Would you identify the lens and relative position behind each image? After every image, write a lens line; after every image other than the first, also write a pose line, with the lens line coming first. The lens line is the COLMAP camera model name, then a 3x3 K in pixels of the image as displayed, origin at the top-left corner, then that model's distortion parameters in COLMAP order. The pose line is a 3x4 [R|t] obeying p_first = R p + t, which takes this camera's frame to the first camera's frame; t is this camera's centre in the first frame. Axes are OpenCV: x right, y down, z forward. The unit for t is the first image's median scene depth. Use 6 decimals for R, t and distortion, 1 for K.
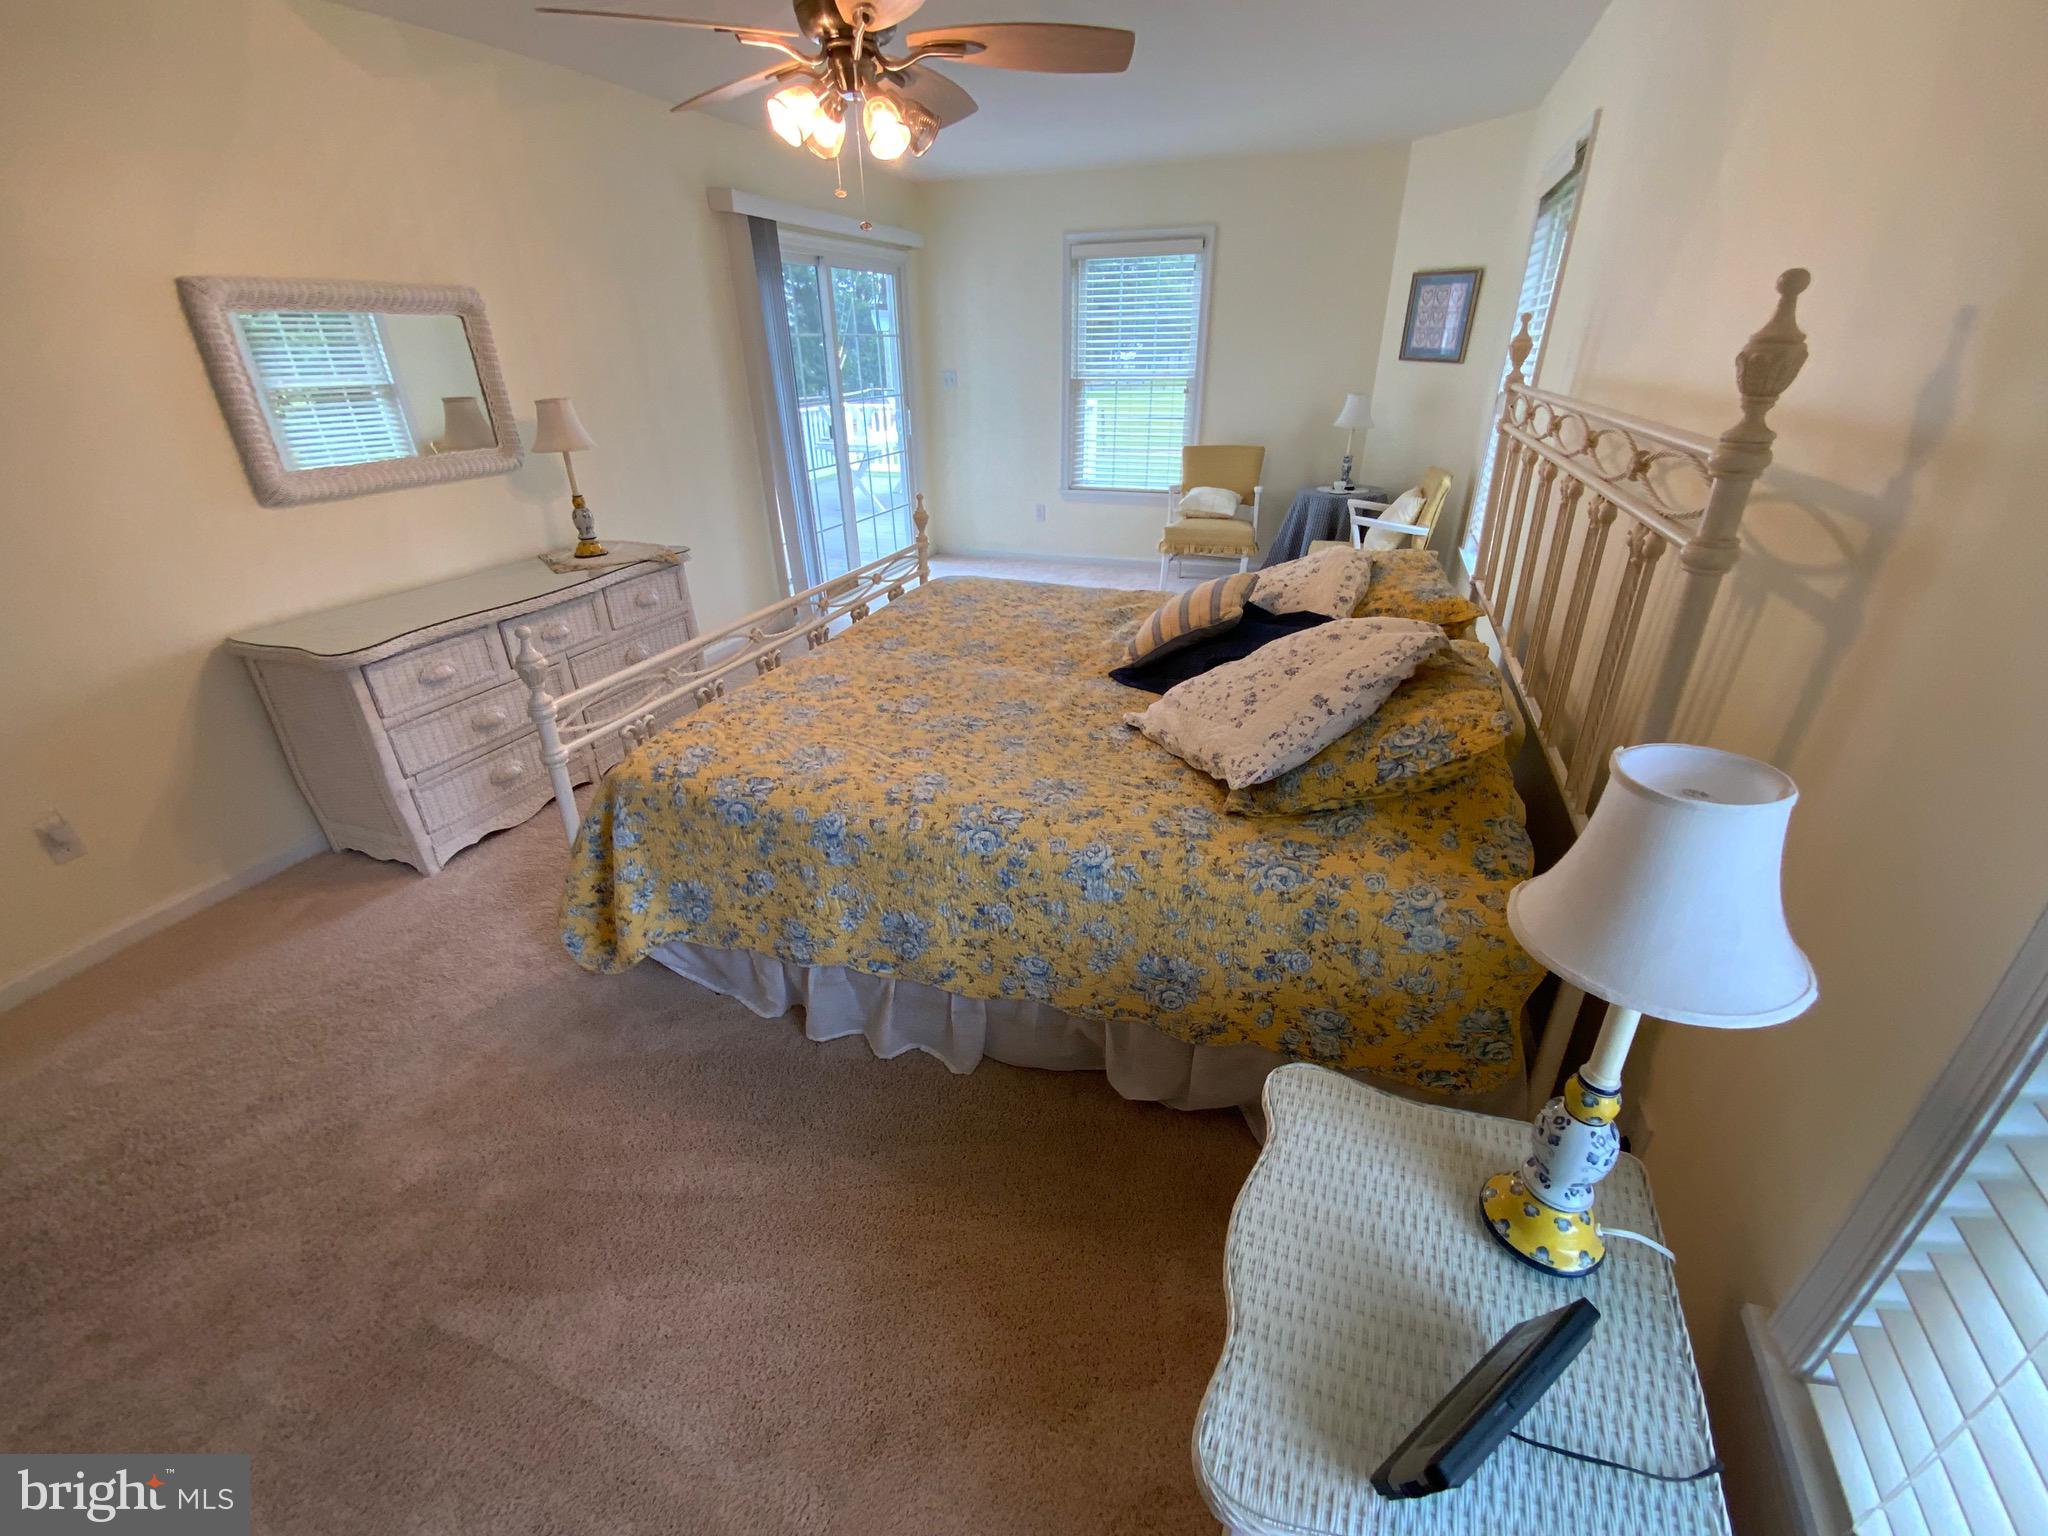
lens RADIAL K [[830.3, 0, 1014.0], [0, 830.3, 759.7], [0, 0, 1]] dist [0.010531, -0.011805]
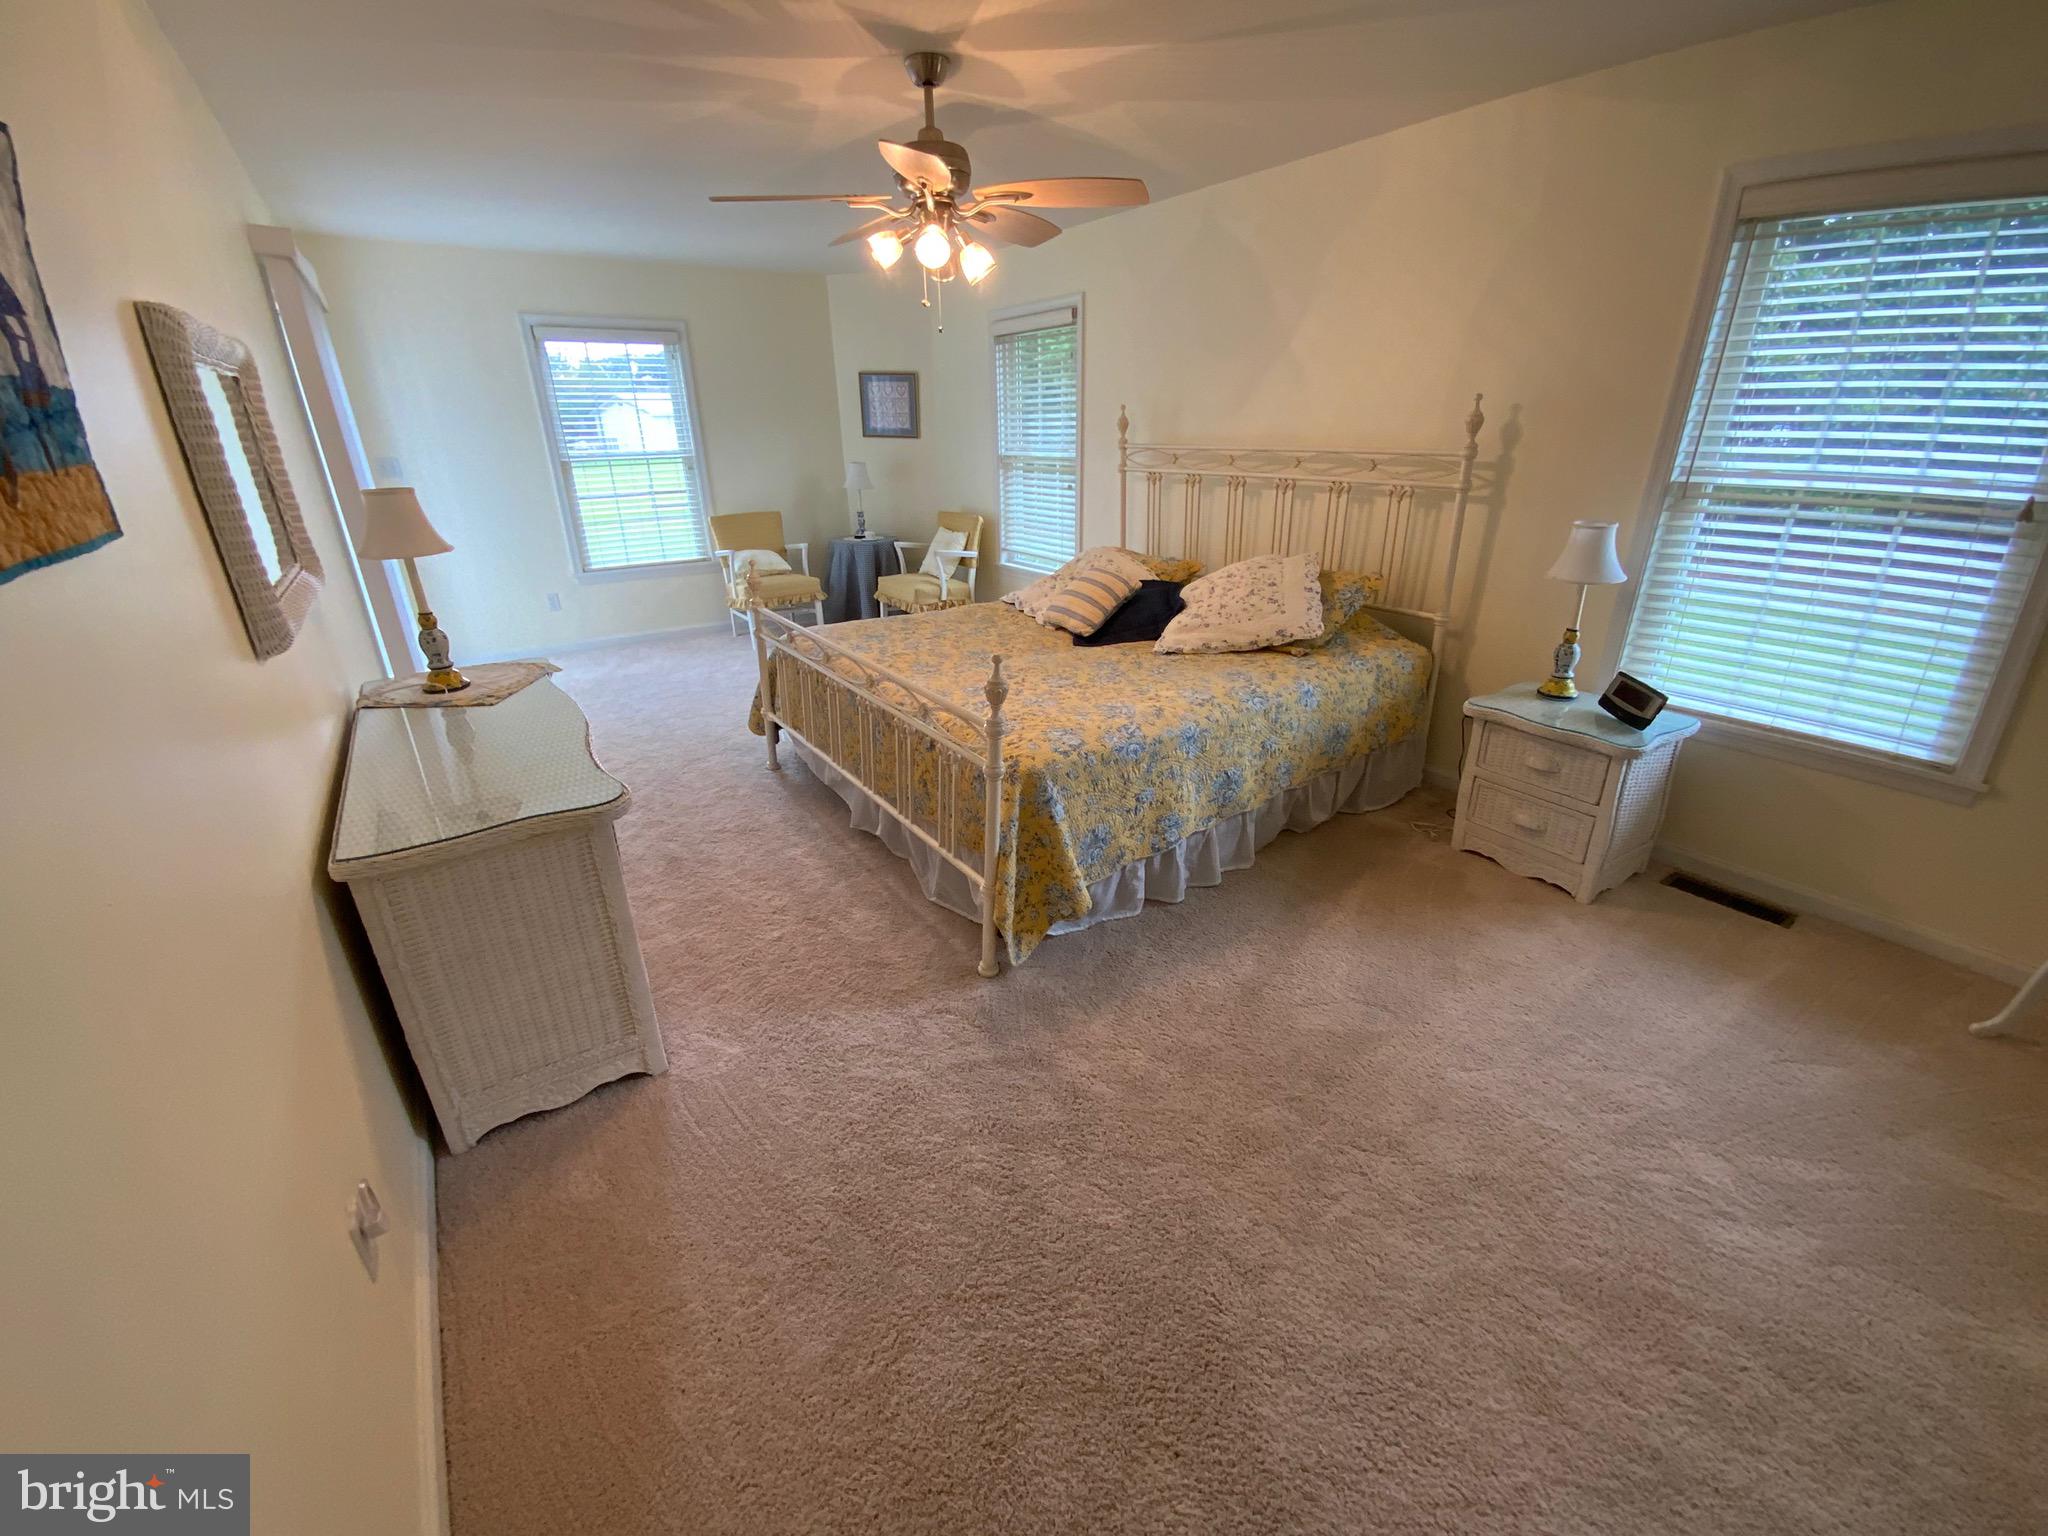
lens RADIAL K [[830.3, 0, 1022.0], [0, 830.3, 767.1], [0, 0, 1]] dist [0.010531, -0.011805]
pose [[0.576090, -0.308810, 0.756807, -1.417035], [0.367941, 0.924749, 0.097257, -0.106018], [-0.729891, 0.222431, 0.646362, 0.252502]]
